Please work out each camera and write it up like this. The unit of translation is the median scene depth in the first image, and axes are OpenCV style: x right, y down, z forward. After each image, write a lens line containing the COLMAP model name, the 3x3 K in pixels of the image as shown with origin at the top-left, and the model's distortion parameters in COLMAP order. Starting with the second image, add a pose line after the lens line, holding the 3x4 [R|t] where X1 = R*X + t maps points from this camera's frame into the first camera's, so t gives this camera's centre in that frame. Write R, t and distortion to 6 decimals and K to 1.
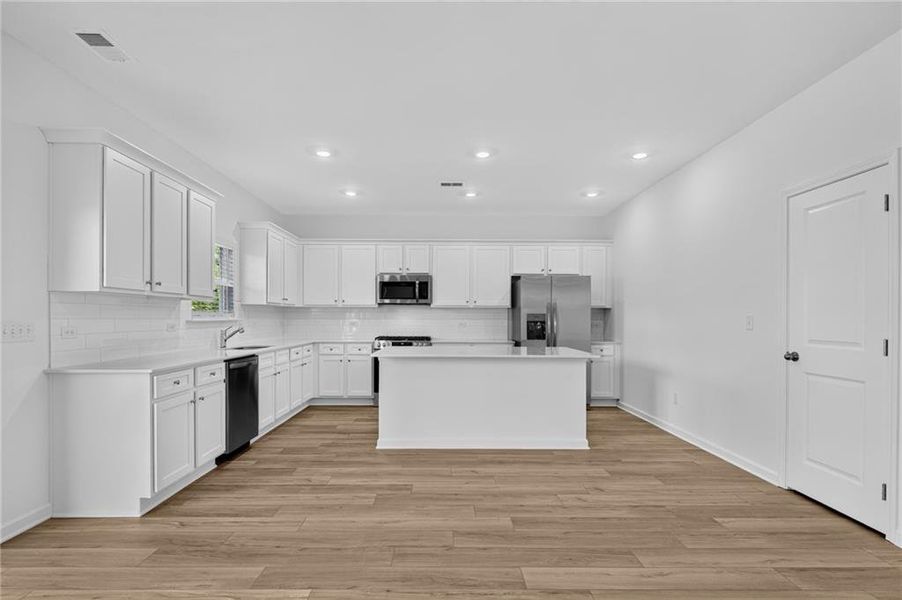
lens RADIAL K [[452.9, 0, 448.9], [0, 452.9, 318.2], [0, 0, 1]] dist [0.000553, 0.000205]
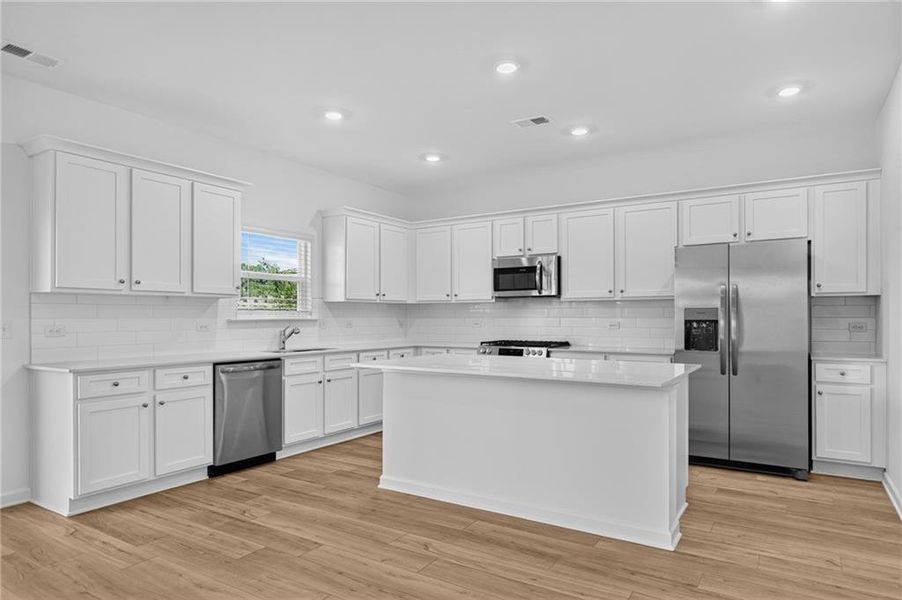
lens RADIAL K [[550.2, 0, 452.2], [0, 550.2, 317.3], [0, 0, 1]] dist [-0.001961, 0.000328]
pose [[0.840974, -0.004135, -0.541059, 0.430970], [0.004154, 0.999991, -0.001186, 0.003096], [0.541059, -0.001250, 0.840984, 0.278020]]
